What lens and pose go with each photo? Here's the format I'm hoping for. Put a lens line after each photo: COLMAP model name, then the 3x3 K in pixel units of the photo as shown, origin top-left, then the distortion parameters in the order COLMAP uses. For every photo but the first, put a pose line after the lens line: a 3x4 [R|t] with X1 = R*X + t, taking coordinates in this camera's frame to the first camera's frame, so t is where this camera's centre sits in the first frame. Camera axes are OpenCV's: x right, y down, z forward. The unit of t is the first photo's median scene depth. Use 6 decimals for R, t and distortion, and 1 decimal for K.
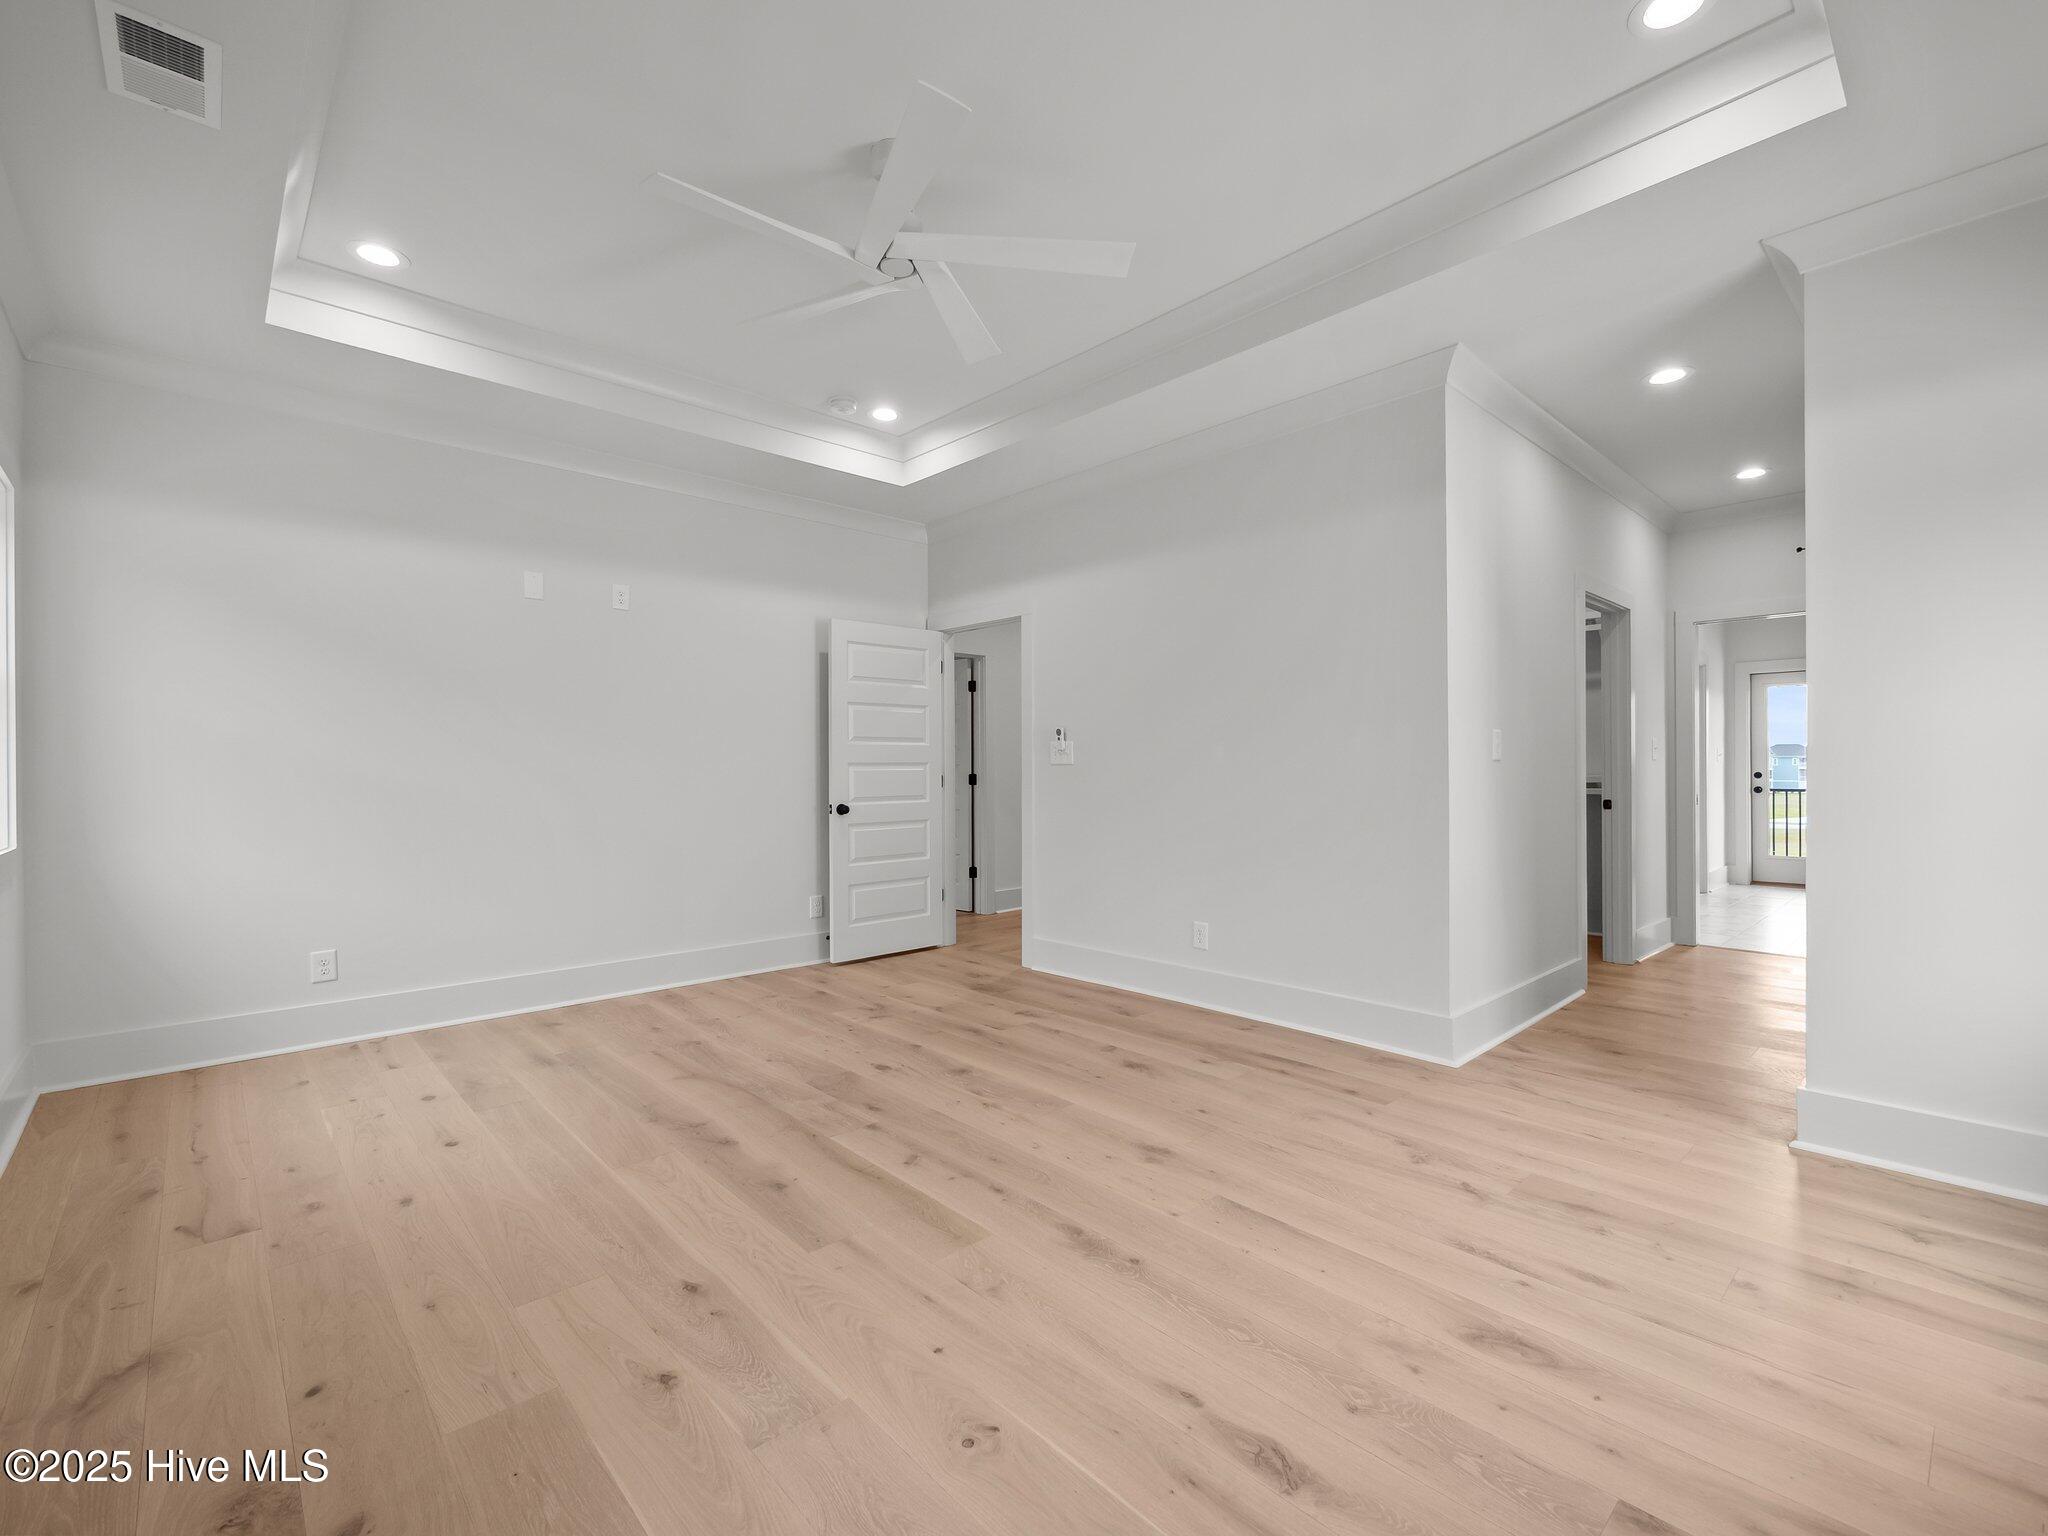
lens RADIAL K [[870.1, 0, 1024.0], [0, 870.1, 768.0], [0, 0, 1]] dist [-0.001008, 0.000030]
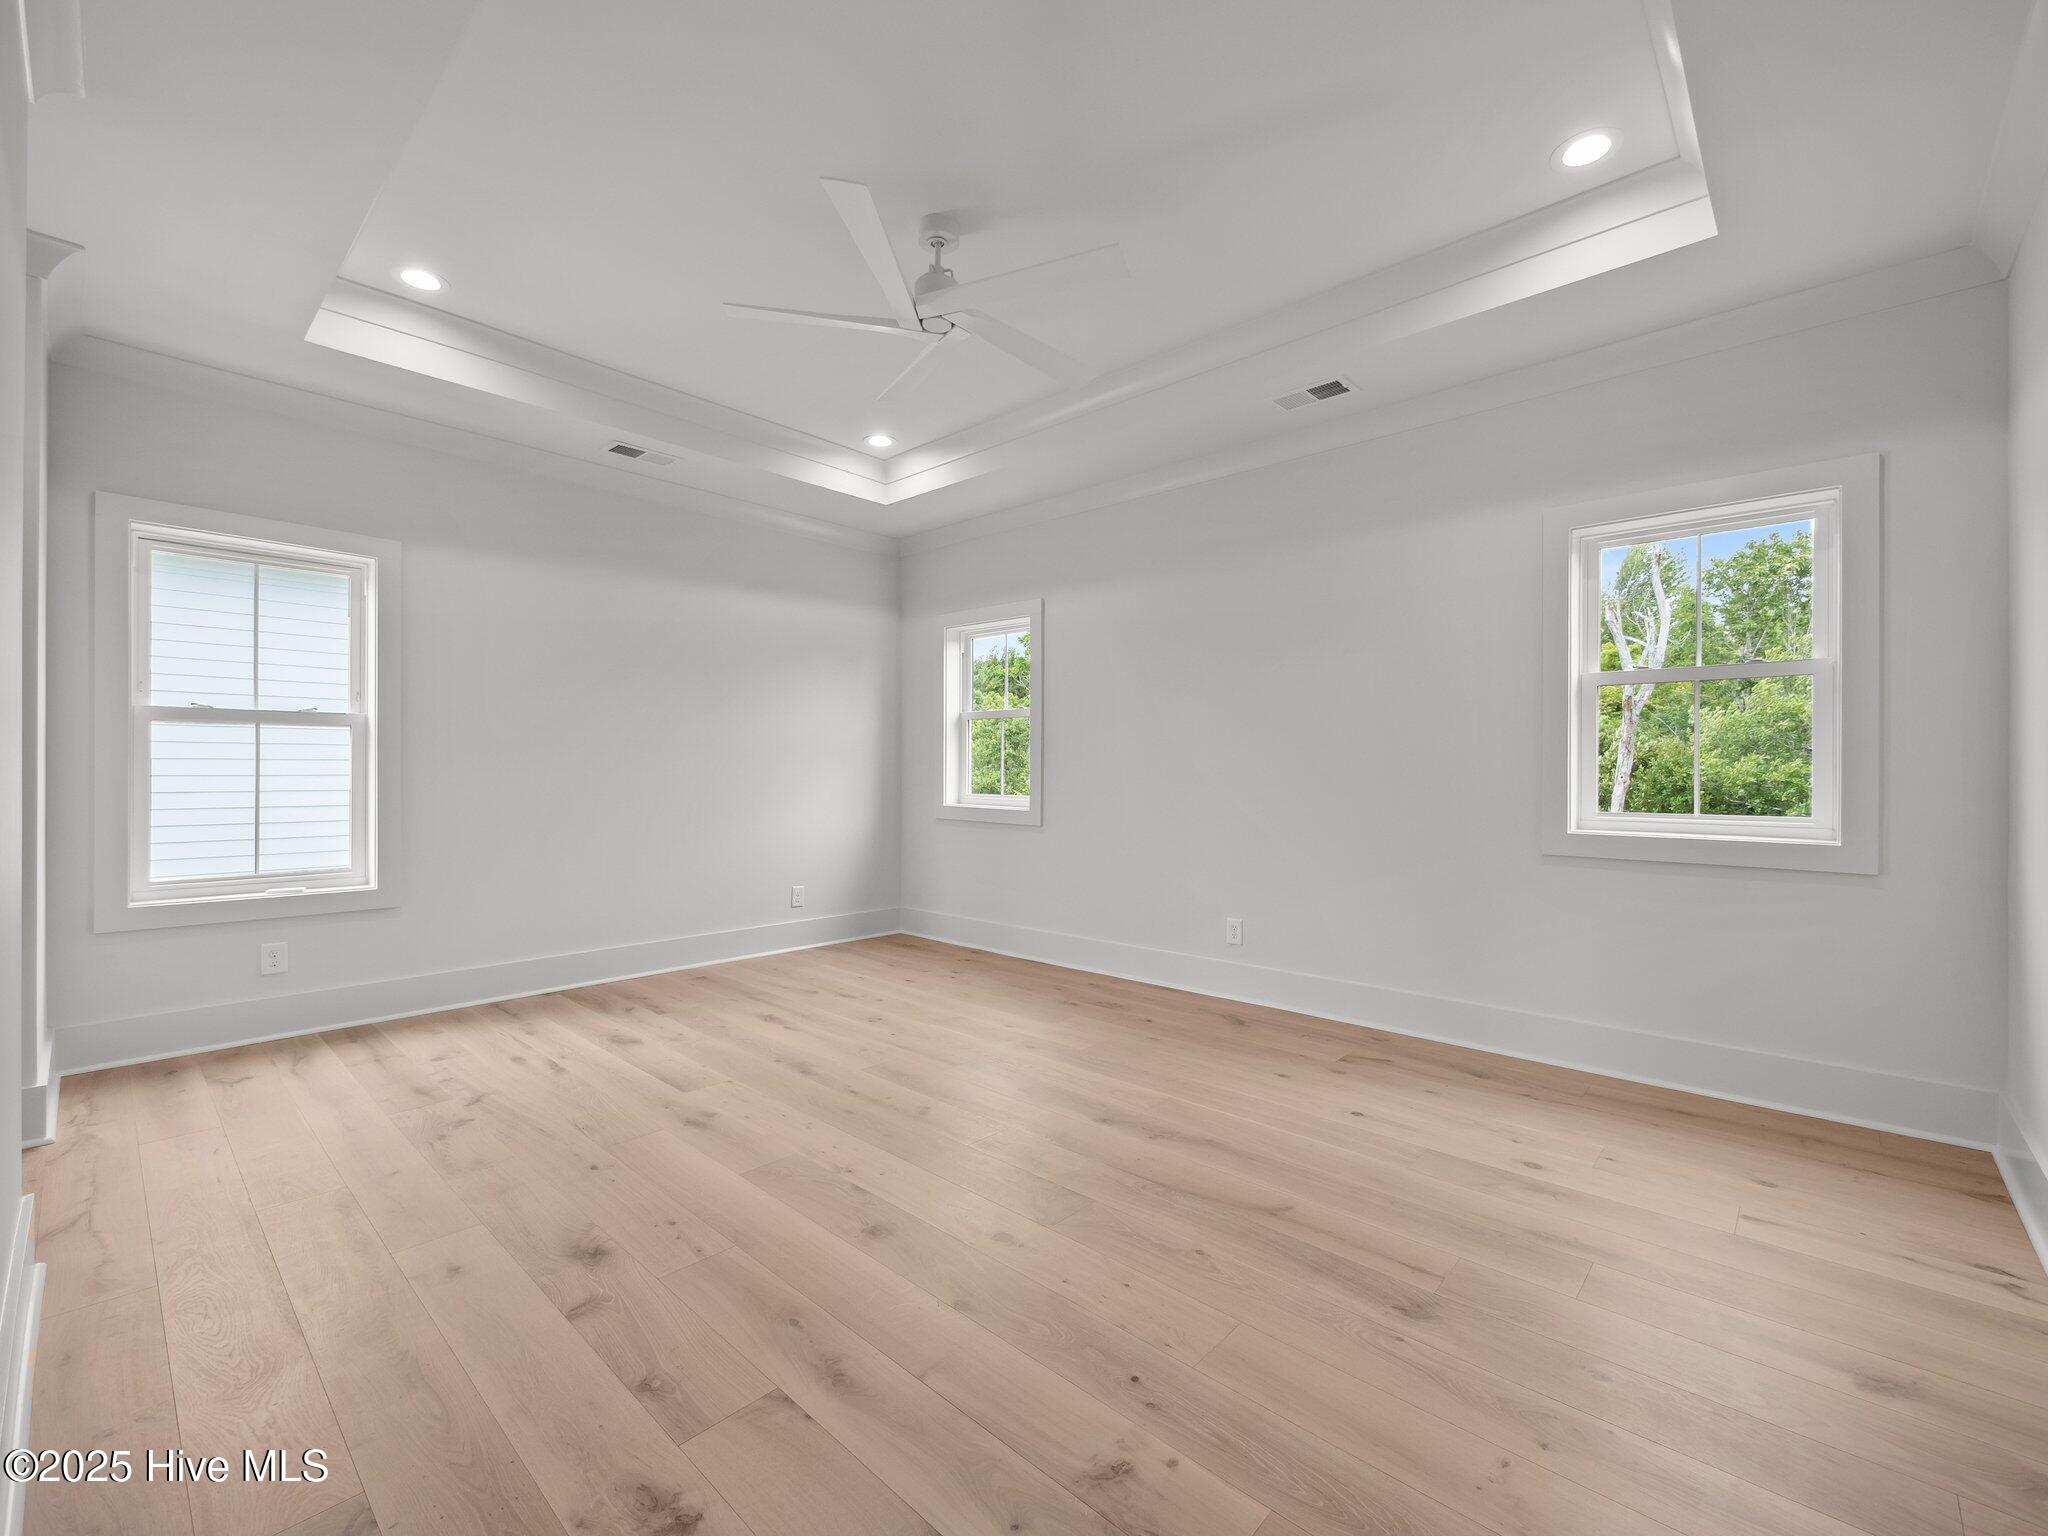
lens RADIAL K [[870.1, 0, 1024.0], [0, 870.1, 768.0], [0, 0, 1]] dist [-0.001008, 0.000030]
pose [[-0.996848, 0.002734, -0.079290, -0.170593], [0.002778, 0.999996, -0.000452, 0.003041], [0.079288, -0.000671, -0.996852, 2.158326]]
